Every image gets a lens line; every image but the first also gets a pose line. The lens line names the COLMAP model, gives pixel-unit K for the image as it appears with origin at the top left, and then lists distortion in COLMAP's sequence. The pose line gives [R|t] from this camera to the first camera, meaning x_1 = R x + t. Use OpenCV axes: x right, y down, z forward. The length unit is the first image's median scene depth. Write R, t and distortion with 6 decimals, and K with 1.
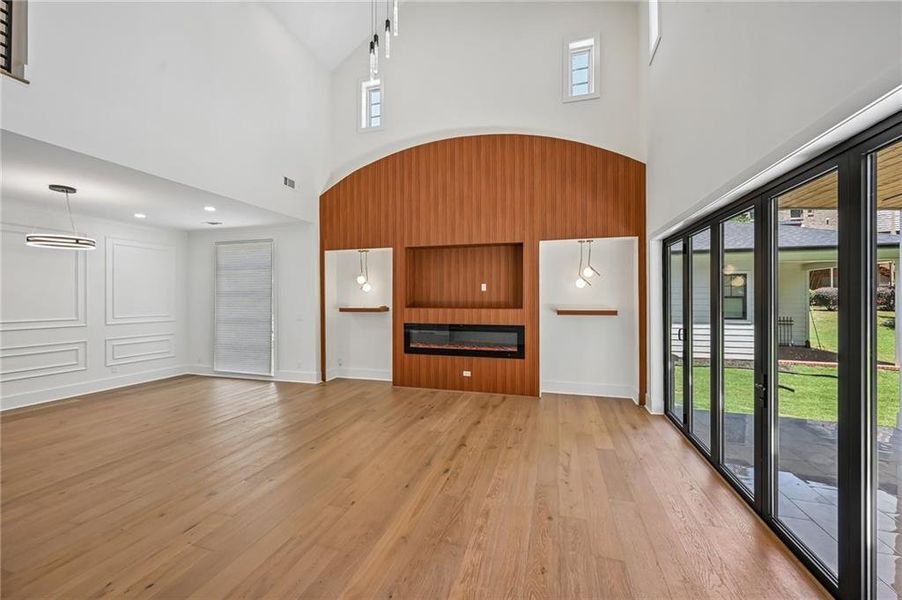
lens RADIAL K [[351.9, 0, 453.0], [0, 351.9, 298.9], [0, 0, 1]] dist [-0.001482, -0.000042]
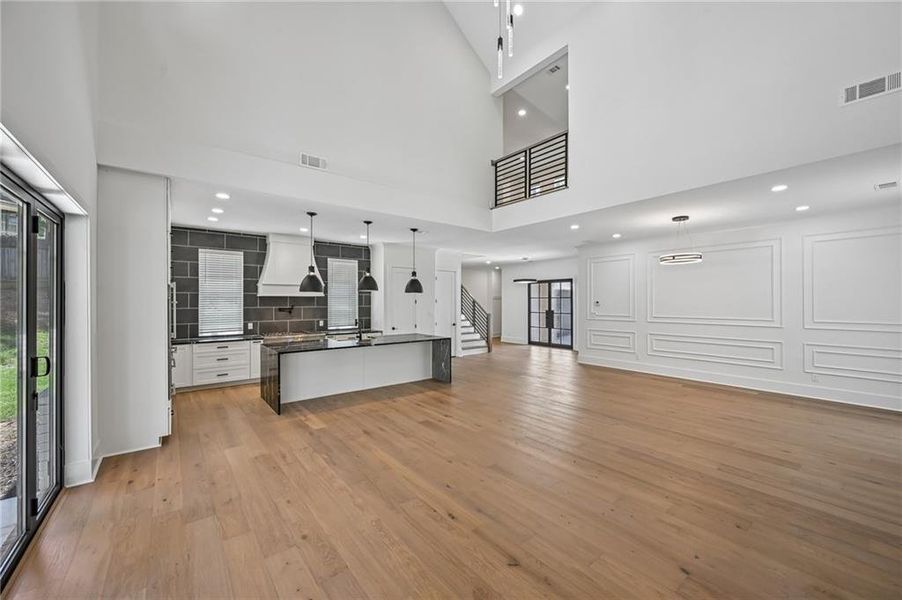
lens RADIAL K [[351.9, 0, 453.0], [0, 351.9, 298.9], [0, 0, 1]] dist [-0.001482, -0.000042]
pose [[-0.565351, -0.000490, -0.824850, 0.649210], [0.002351, 0.999995, -0.002205, -0.012105], [0.824847, -0.003186, -0.565347, 1.460027]]
